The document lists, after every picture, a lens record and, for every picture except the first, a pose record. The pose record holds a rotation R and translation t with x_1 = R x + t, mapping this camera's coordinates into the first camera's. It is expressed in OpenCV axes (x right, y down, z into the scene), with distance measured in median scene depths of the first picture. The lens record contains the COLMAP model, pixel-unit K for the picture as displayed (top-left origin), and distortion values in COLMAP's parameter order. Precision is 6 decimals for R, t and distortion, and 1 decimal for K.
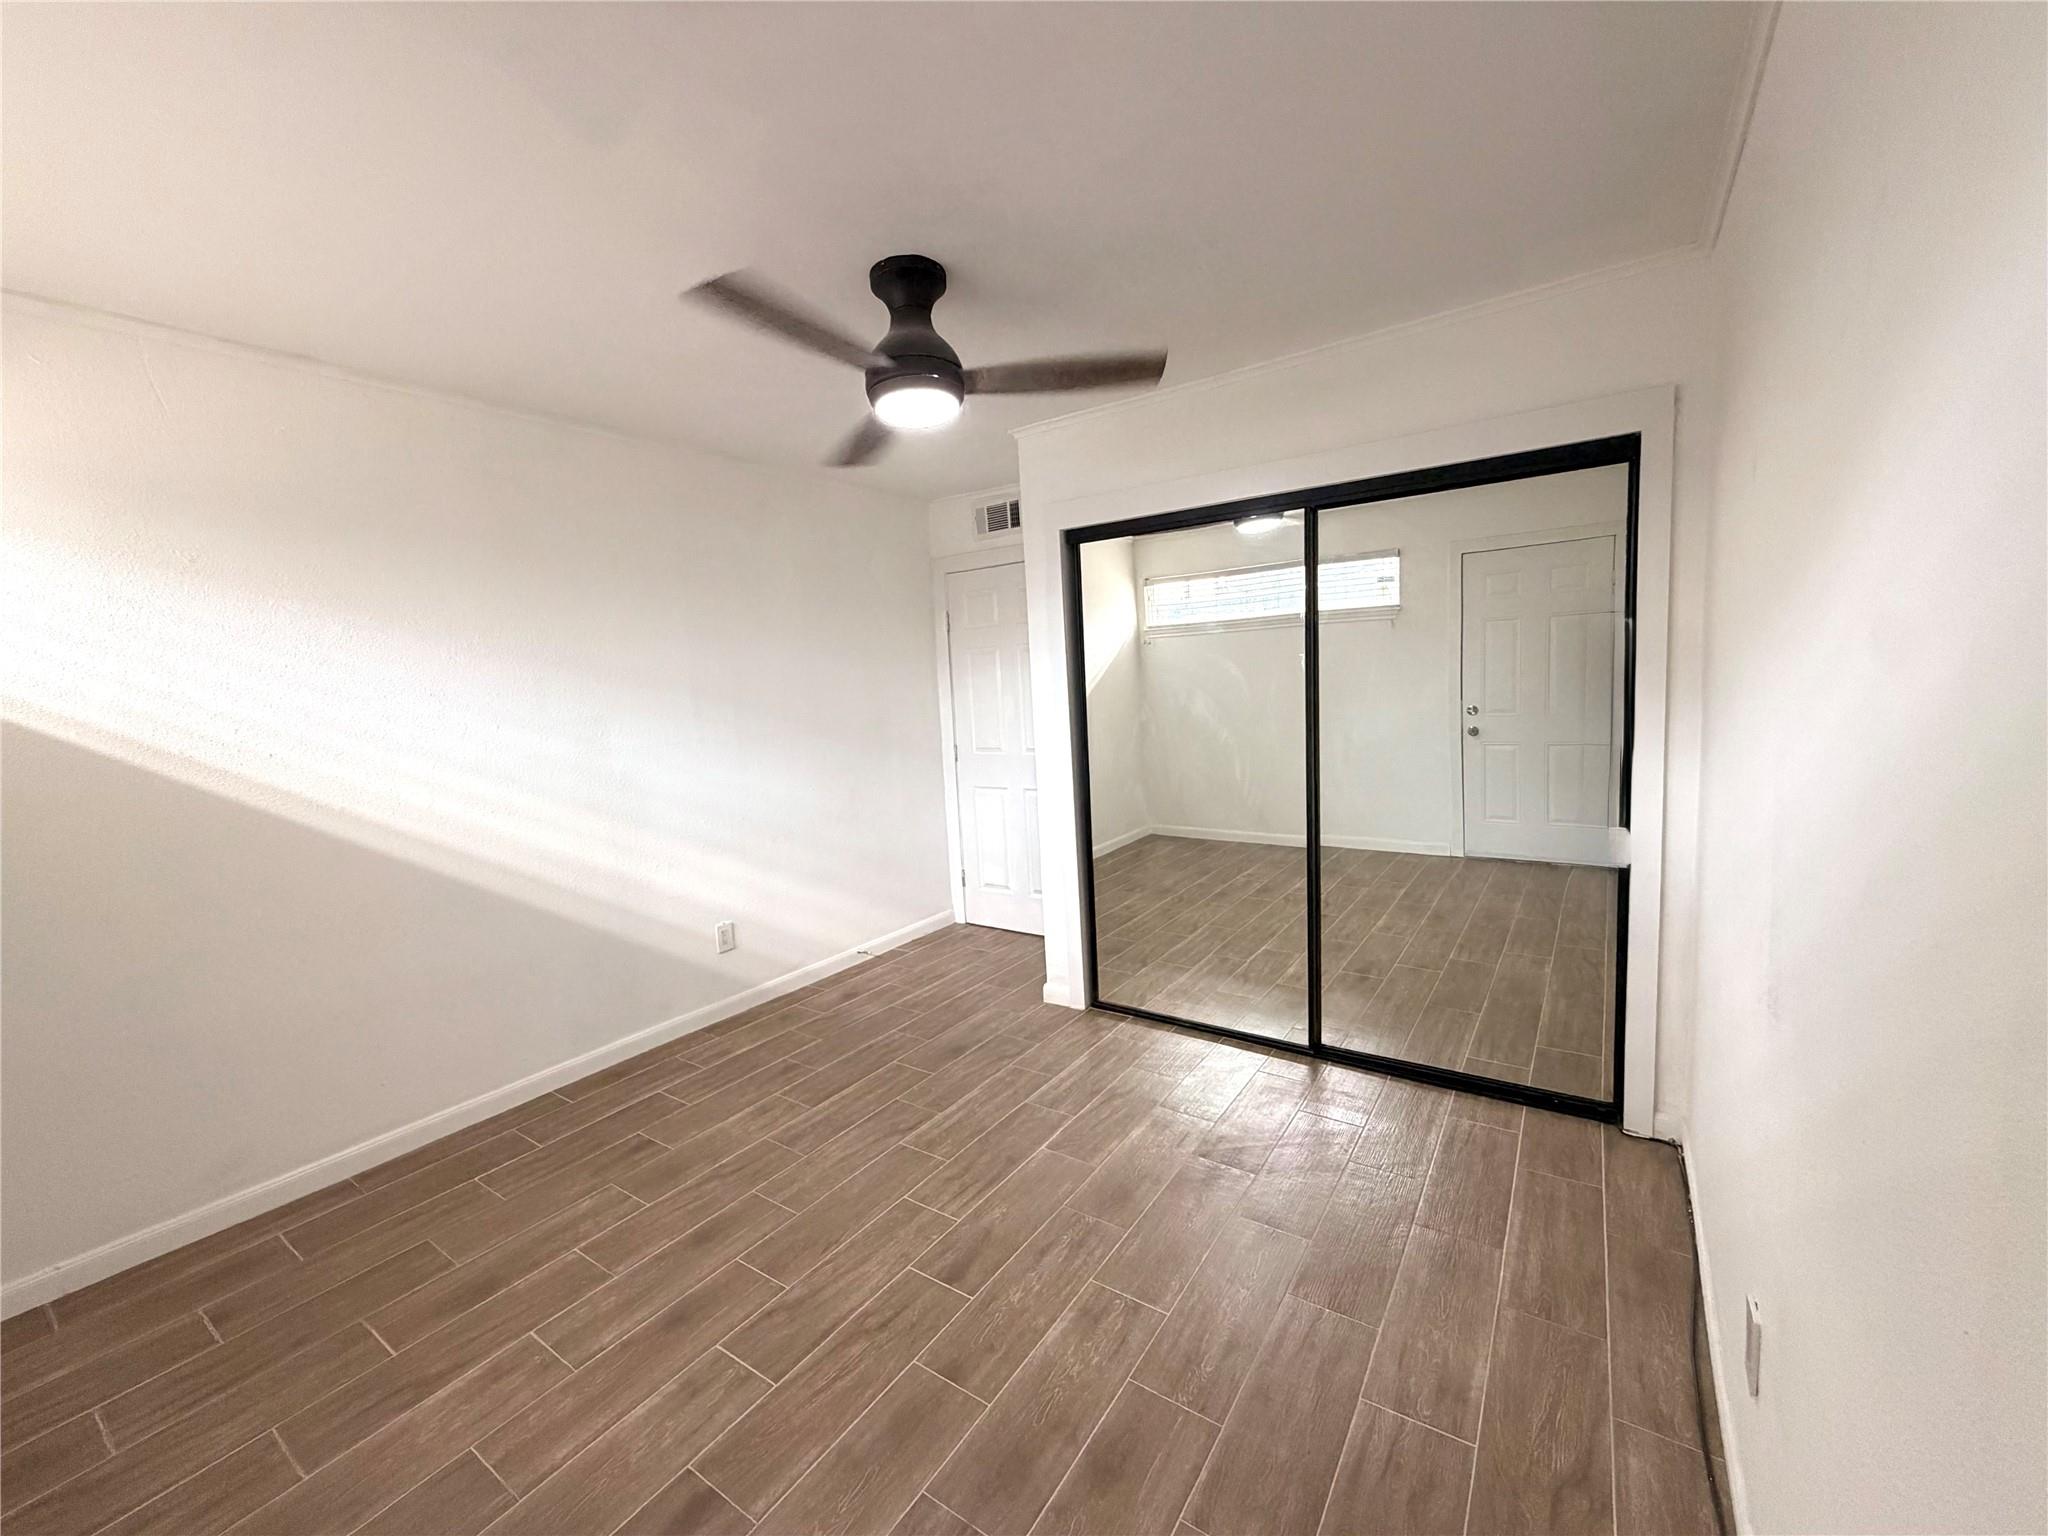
lens RADIAL K [[813.2, 0, 1017.1], [0, 813.2, 771.6], [0, 0, 1]] dist [-0.000320, -0.000272]
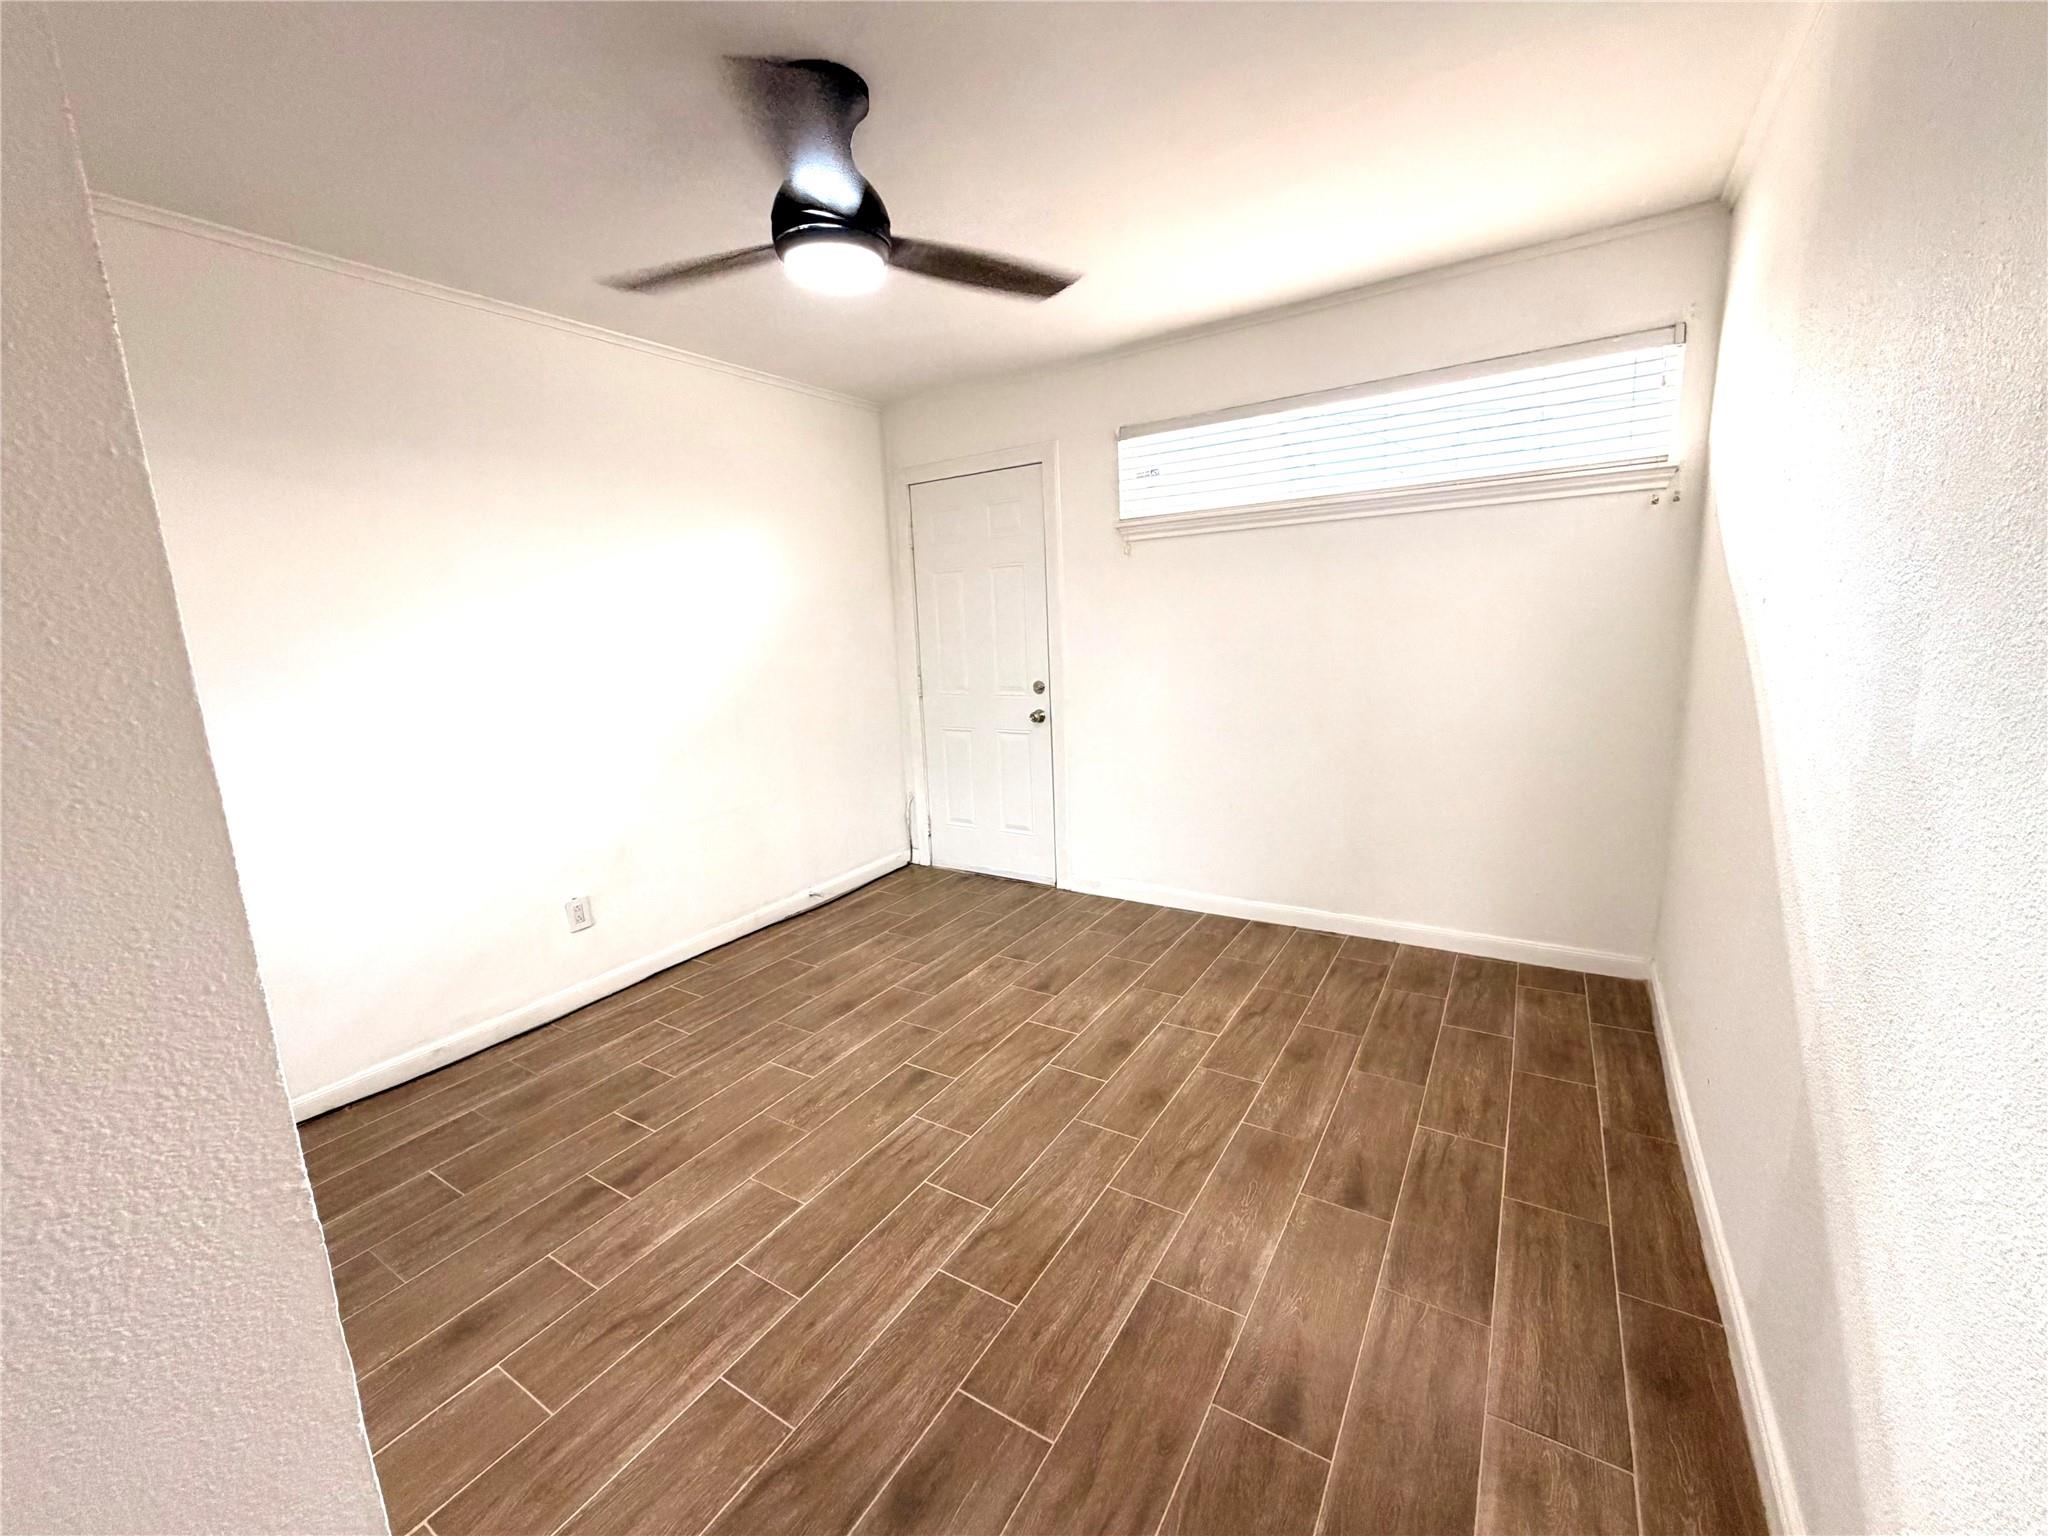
lens RADIAL K [[813.2, 0, 1017.1], [0, 813.2, 771.6], [0, 0, 1]] dist [-0.000320, -0.000272]
pose [[-0.994057, 0.107539, -0.016887, -0.241166], [0.098144, 0.952491, 0.288321, -0.167748], [0.047090, 0.284950, -0.957385, 1.952239]]
